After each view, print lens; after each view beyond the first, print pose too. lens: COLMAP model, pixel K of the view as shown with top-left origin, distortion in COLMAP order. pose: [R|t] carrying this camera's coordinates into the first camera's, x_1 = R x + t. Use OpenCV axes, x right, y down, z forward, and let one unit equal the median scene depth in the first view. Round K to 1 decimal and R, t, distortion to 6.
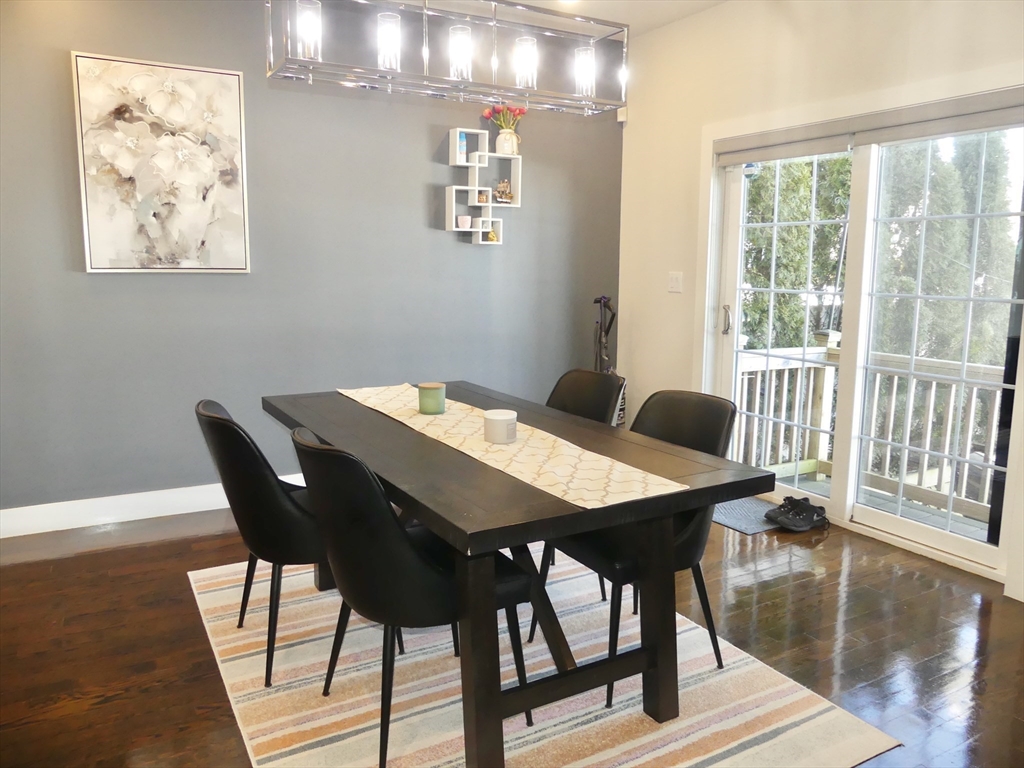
lens RADIAL K [[777.1, 0, 509.7], [0, 777.1, 383.6], [0, 0, 1]] dist [-0.023168, 0.029522]
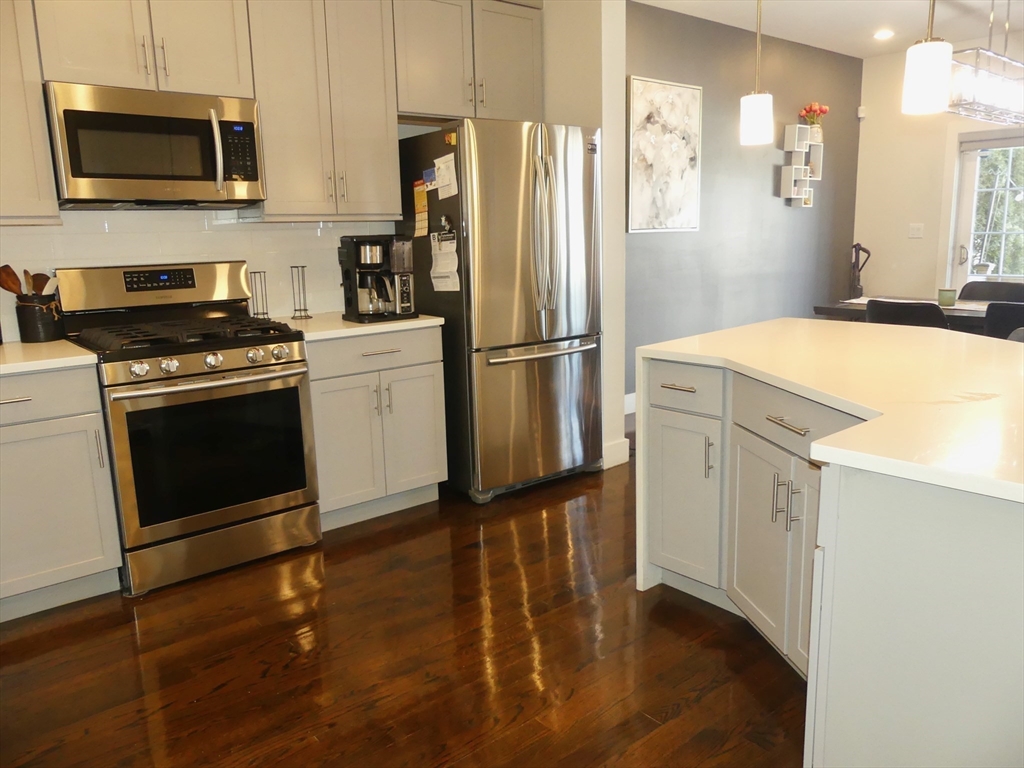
lens RADIAL K [[777.1, 0, 524.9], [0, 777.1, 383.0], [0, 0, 1]] dist [-0.023168, 0.029522]
pose [[0.978261, -0.066388, 0.196466, -0.995567], [0.057076, 0.996978, 0.052692, 0.043409], [-0.199370, -0.040333, 0.979094, -0.348096]]
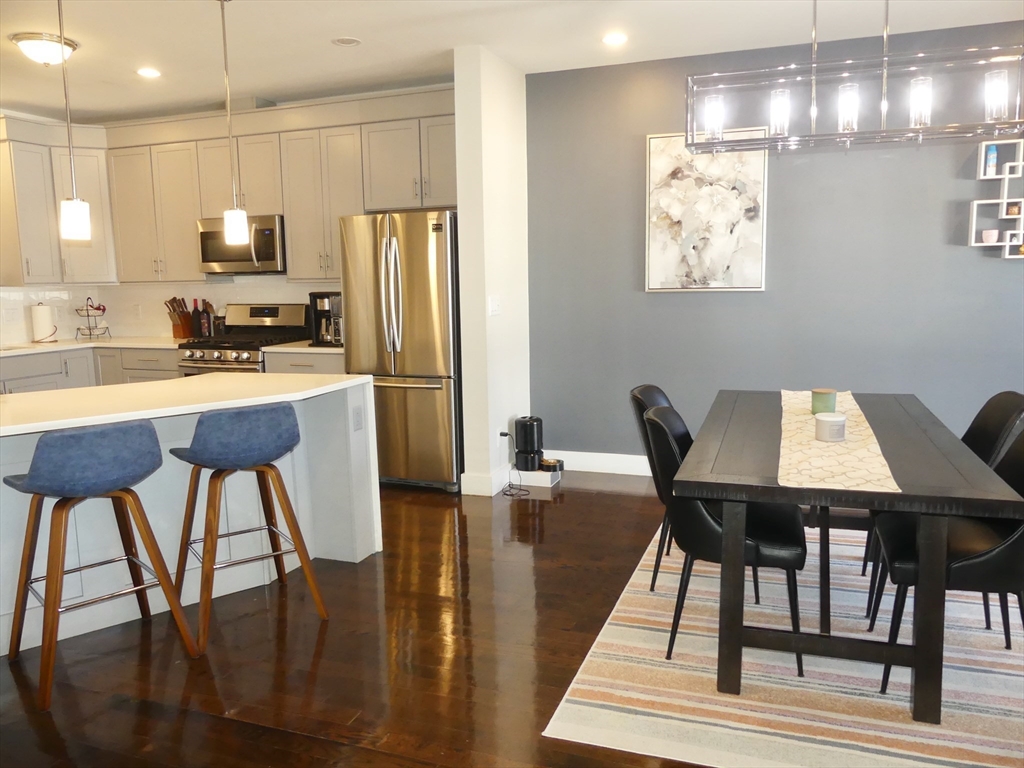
lens RADIAL K [[777.1, 0, 519.4], [0, 777.1, 387.6], [0, 0, 1]] dist [-0.023168, 0.029522]
pose [[0.650580, 0.089299, -0.754169, 0.361514], [-0.093776, 0.994909, 0.036909, -0.002235], [0.753626, 0.046711, 0.655642, -0.075159]]
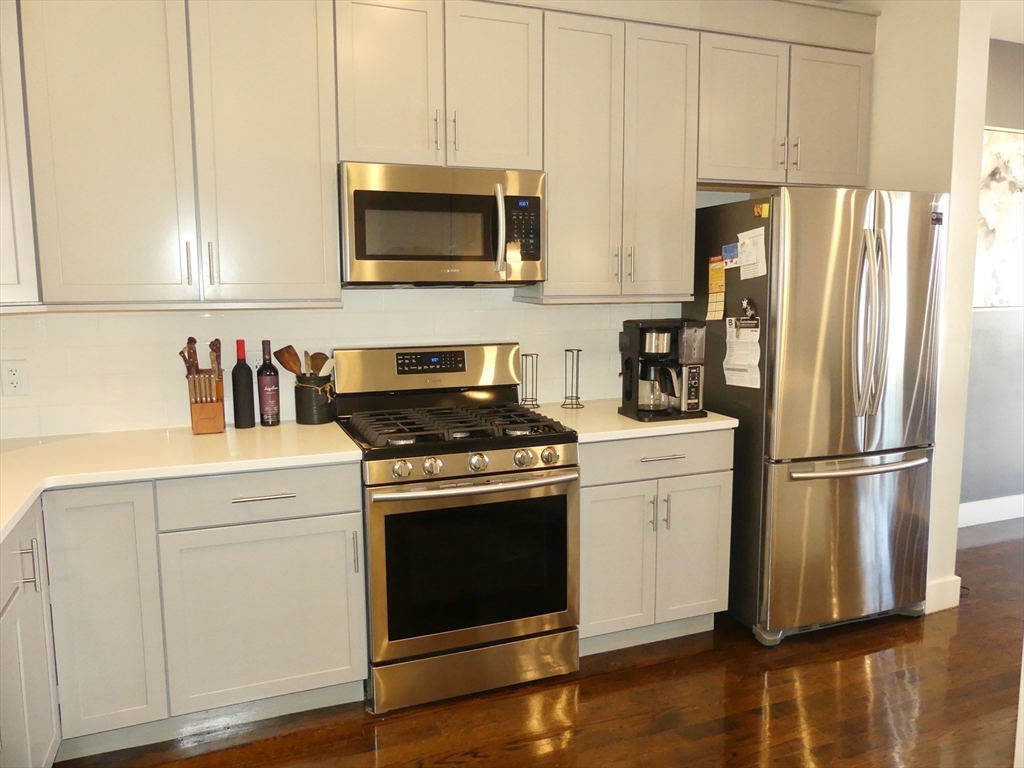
lens RADIAL K [[777.1, 0, 519.7], [0, 777.1, 374.0], [0, 0, 1]] dist [-0.023168, 0.029522]
pose [[0.993262, 0.001514, -0.115879, -1.030394], [-0.005120, 0.999511, -0.030835, -0.012001], [0.115775, 0.031220, 0.992785, -0.211886]]
